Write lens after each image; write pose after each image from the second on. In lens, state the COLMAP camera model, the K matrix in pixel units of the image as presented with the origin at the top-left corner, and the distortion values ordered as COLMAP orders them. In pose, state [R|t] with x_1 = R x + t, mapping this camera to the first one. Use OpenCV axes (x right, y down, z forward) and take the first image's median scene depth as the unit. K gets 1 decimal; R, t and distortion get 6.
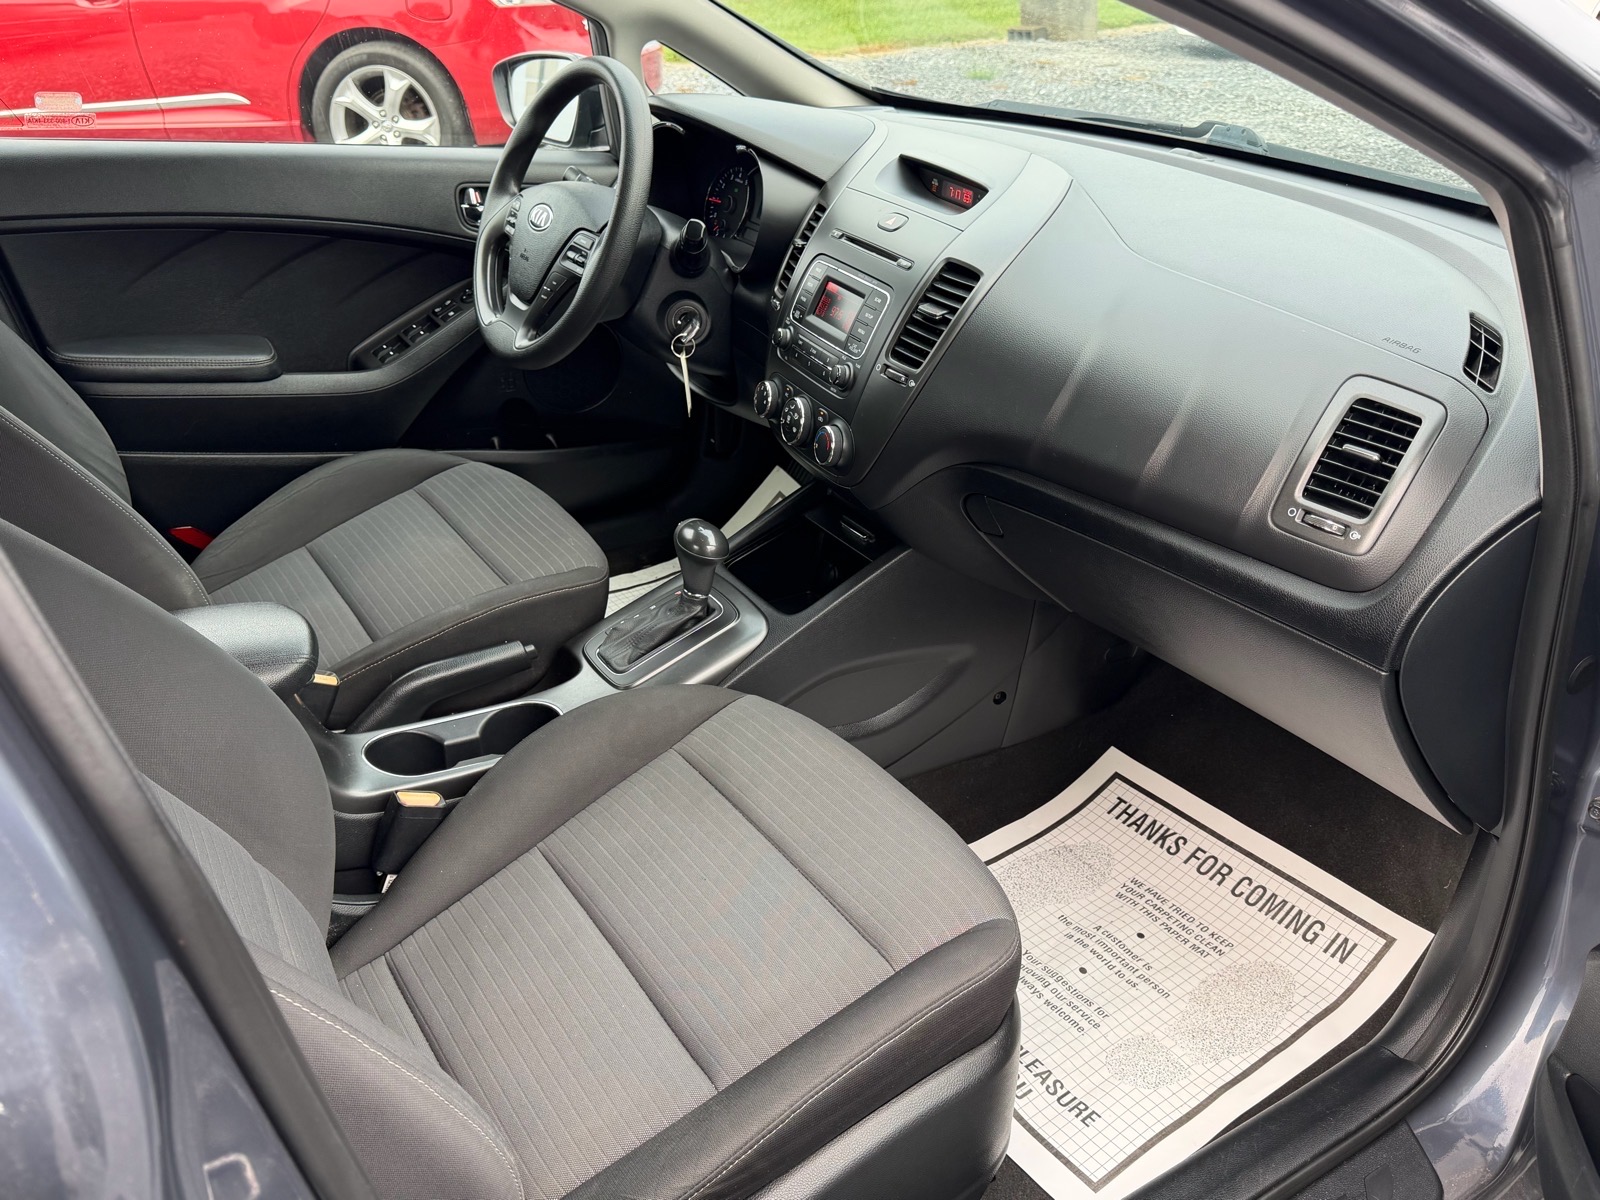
lens RADIAL K [[1306.3, 0, 795.9], [0, 1306.3, 594.2], [0, 0, 1]] dist [0.076989, -0.119438]
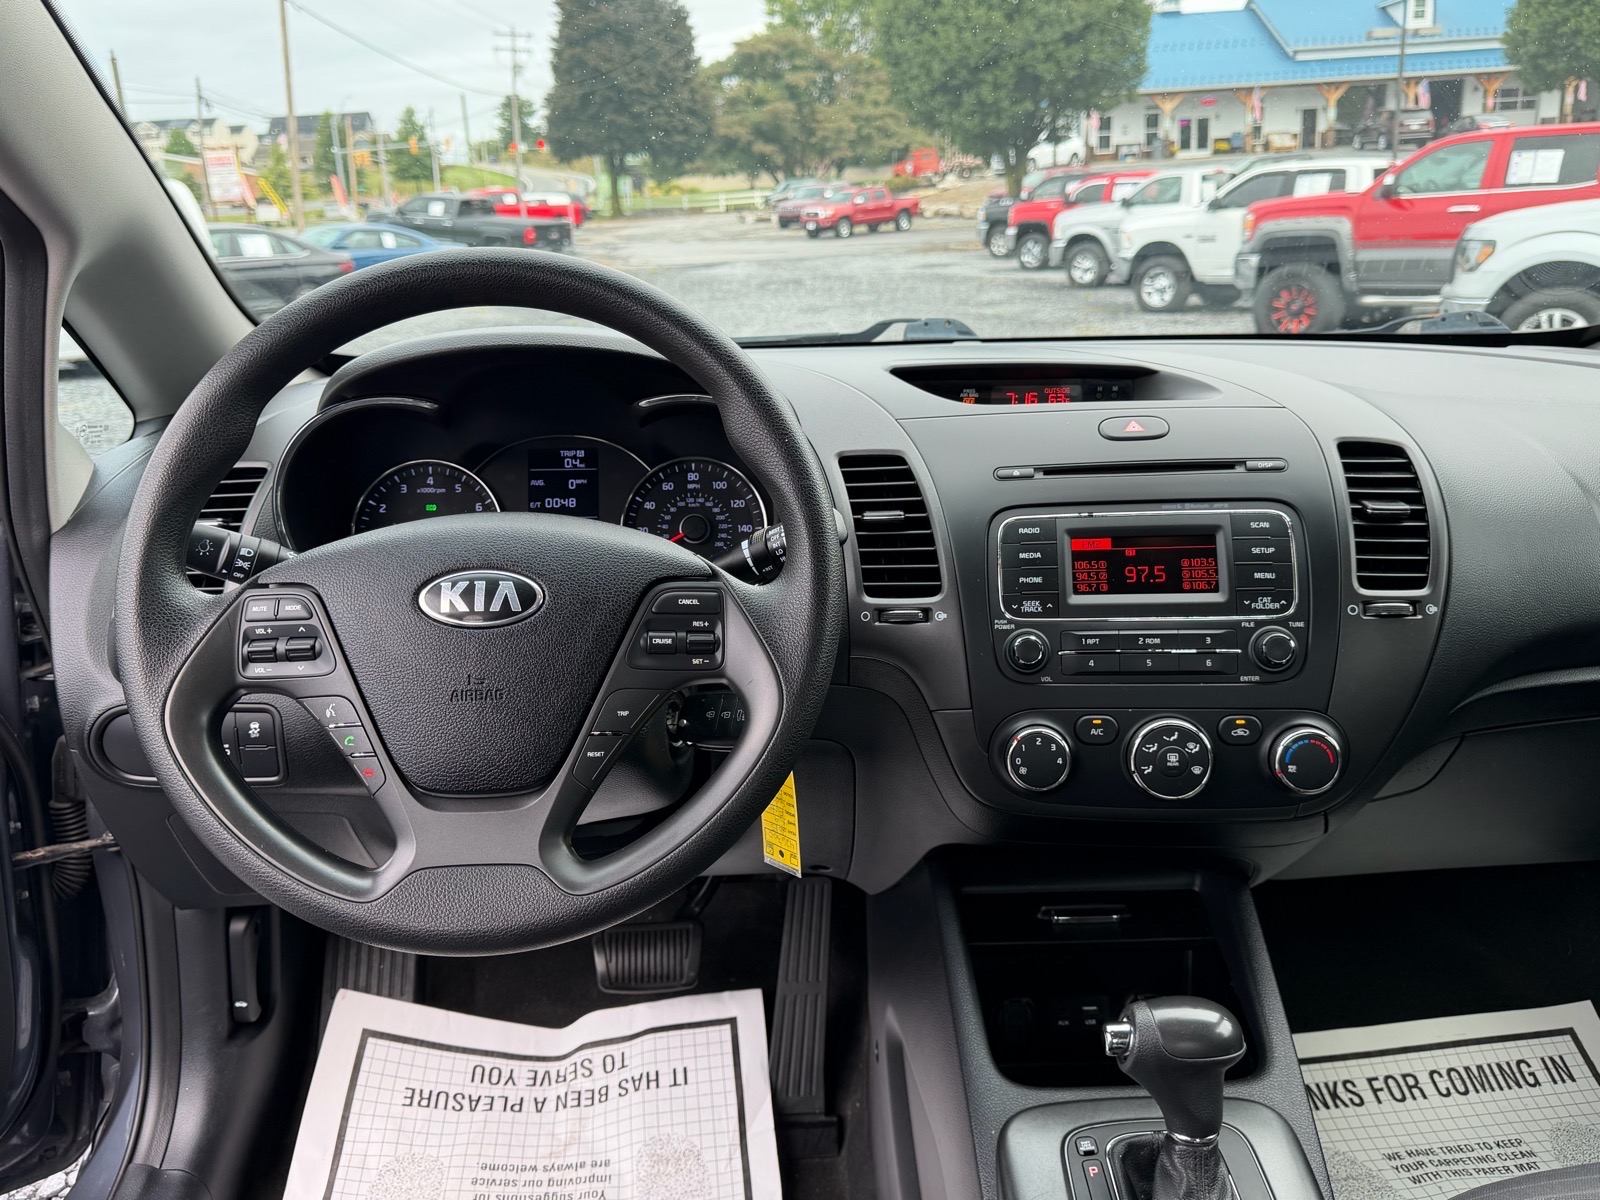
lens RADIAL K [[1306.3, 0, 795.5], [0, 1306.3, 595.6], [0, 0, 1]] dist [0.076989, -0.119438]
pose [[0.486709, -0.233225, 0.841855, -0.536429], [0.423003, 0.906105, 0.006470, -0.260125], [-0.764318, 0.352958, 0.539665, 0.740931]]
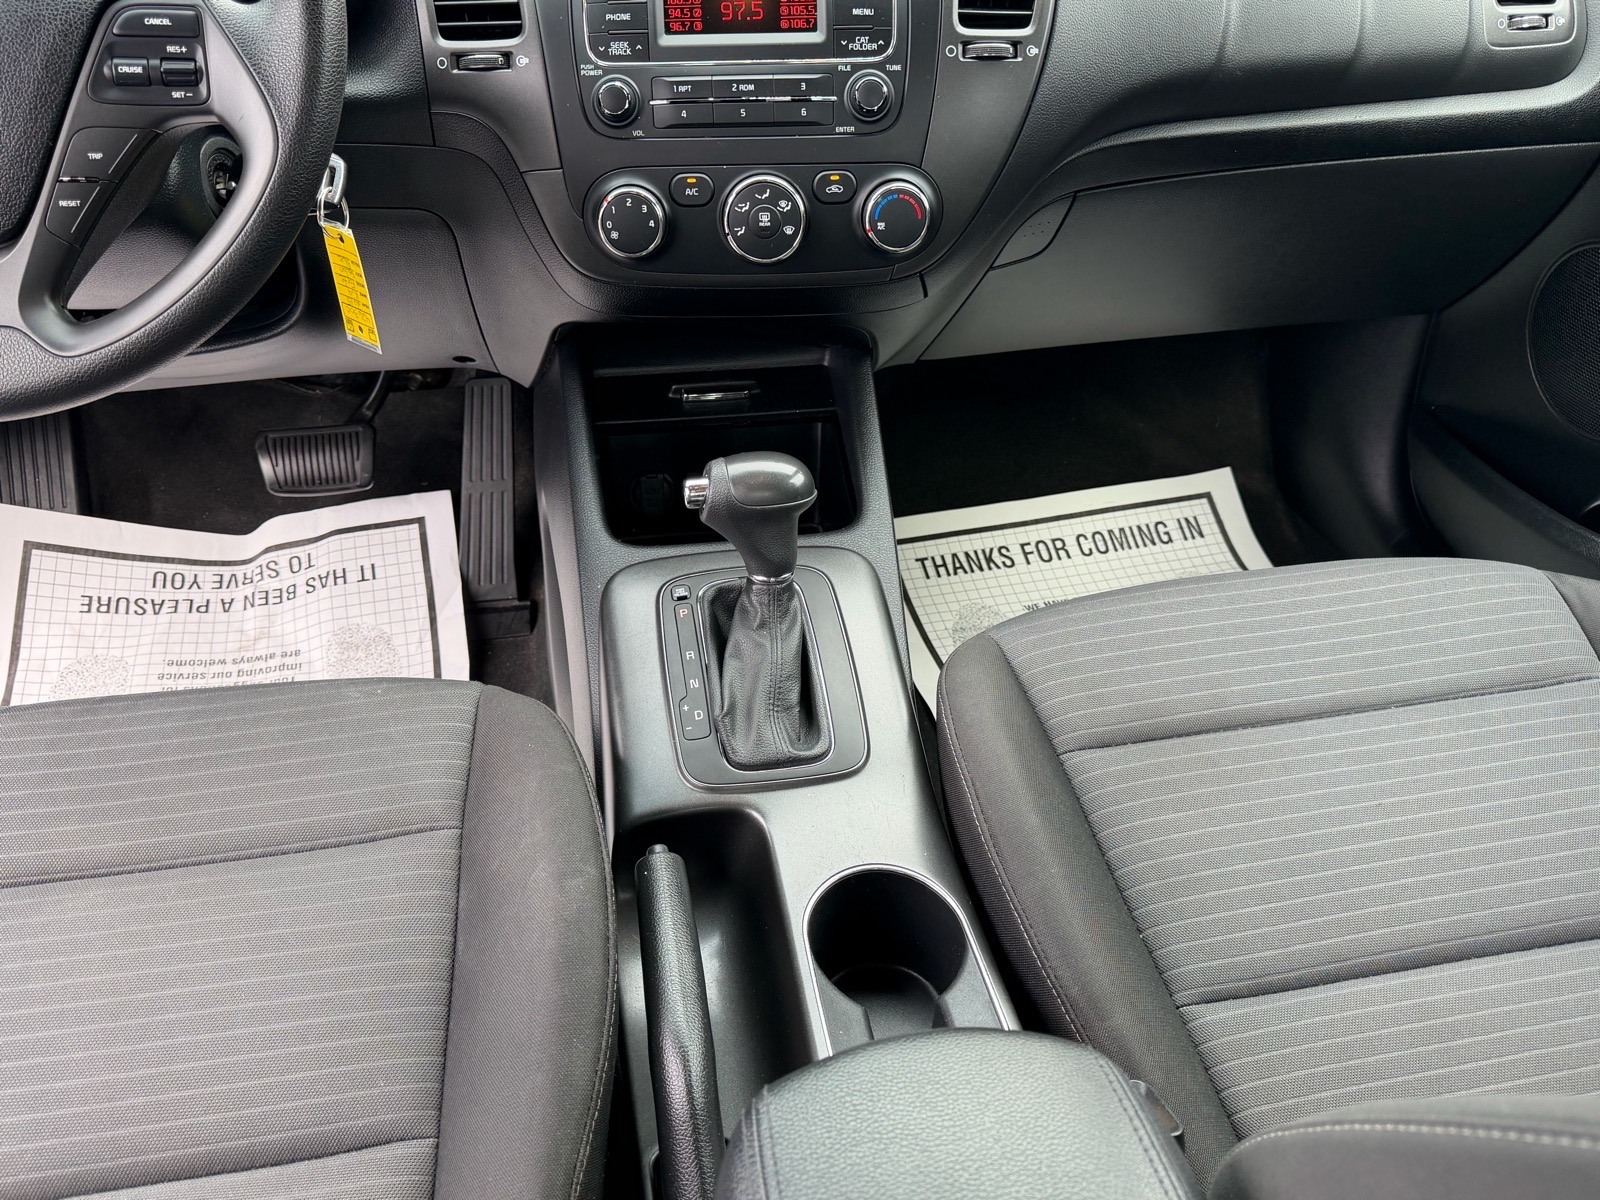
lens RADIAL K [[1306.3, 0, 795.6], [0, 1306.3, 612.5], [0, 0, 1]] dist [0.076989, -0.119438]
pose [[0.365235, -0.537807, 0.759847, -0.501037], [0.423183, 0.822942, 0.379054, -0.193744], [-0.829168, 0.183111, 0.528158, 0.677818]]
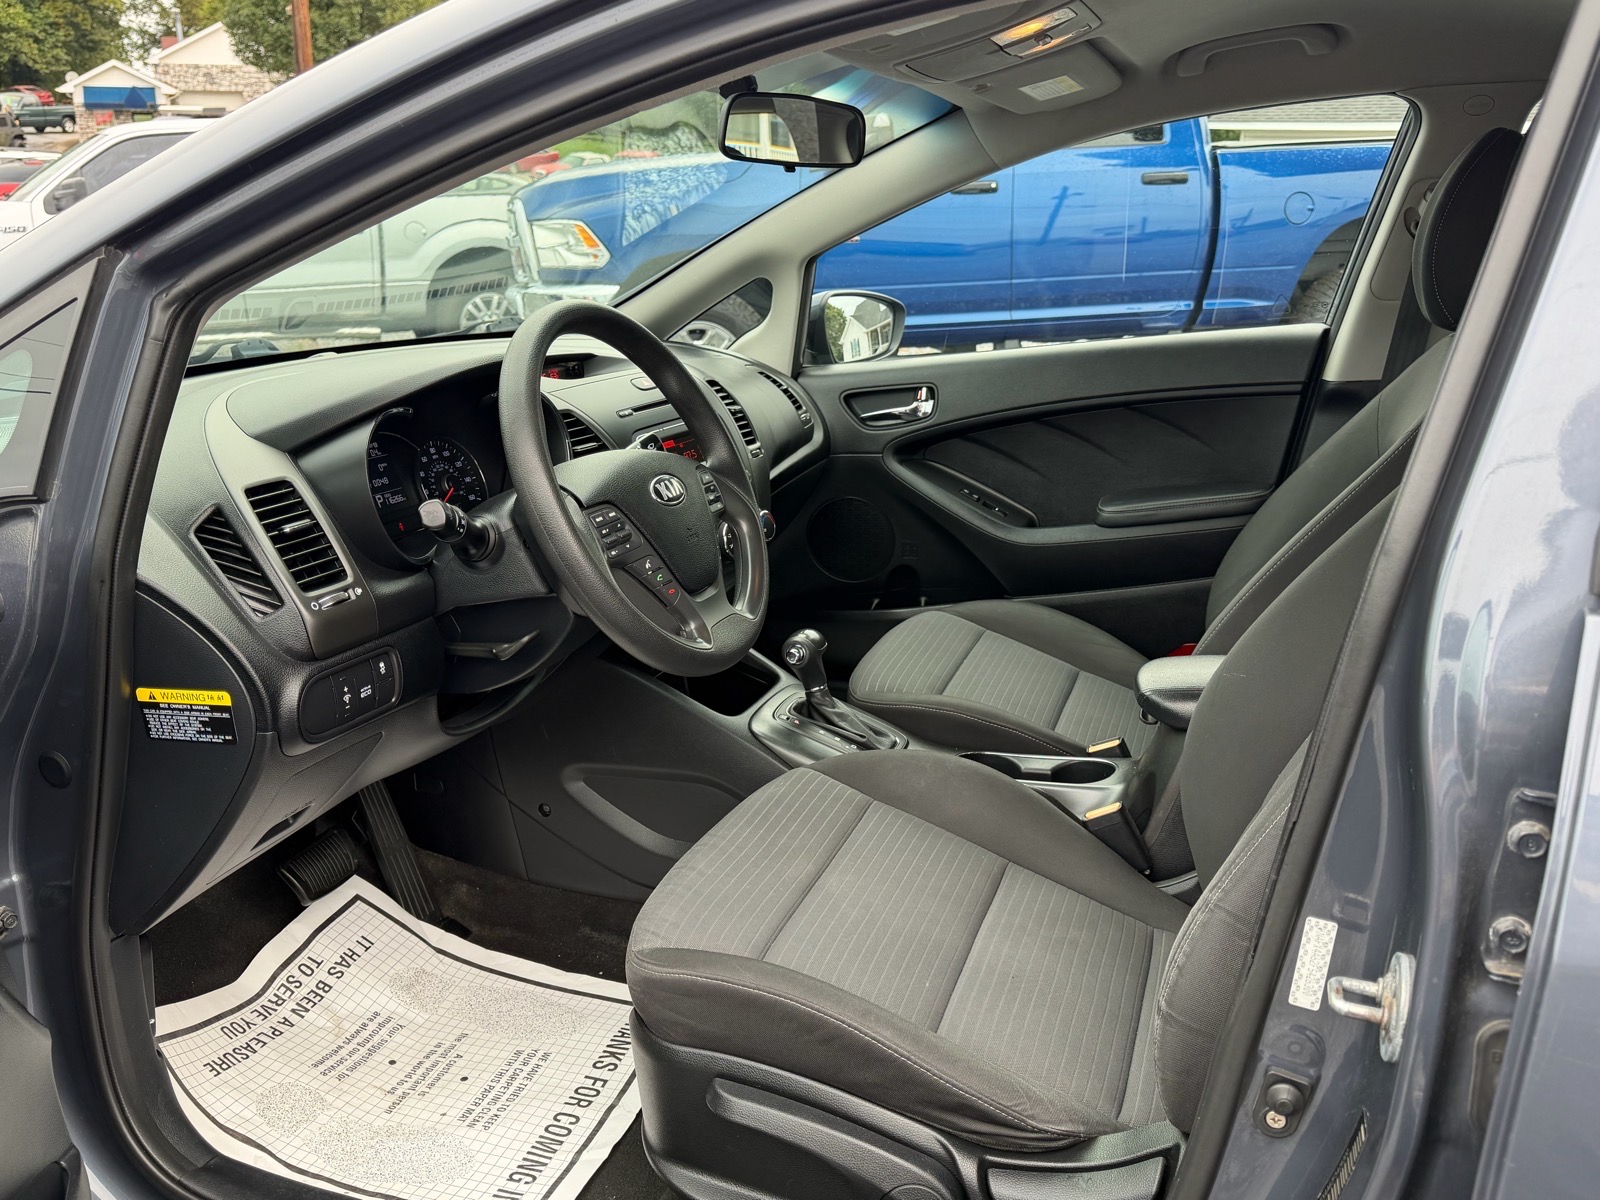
lens RADIAL K [[1306.3, 0, 791.8], [0, 1306.3, 601.9], [0, 0, 1]] dist [0.076989, -0.119438]
pose [[-0.611096, -0.216031, 0.761507, -0.897821], [0.374728, 0.768450, 0.518714, -0.642142], [-0.697238, 0.602342, -0.388644, 1.366790]]
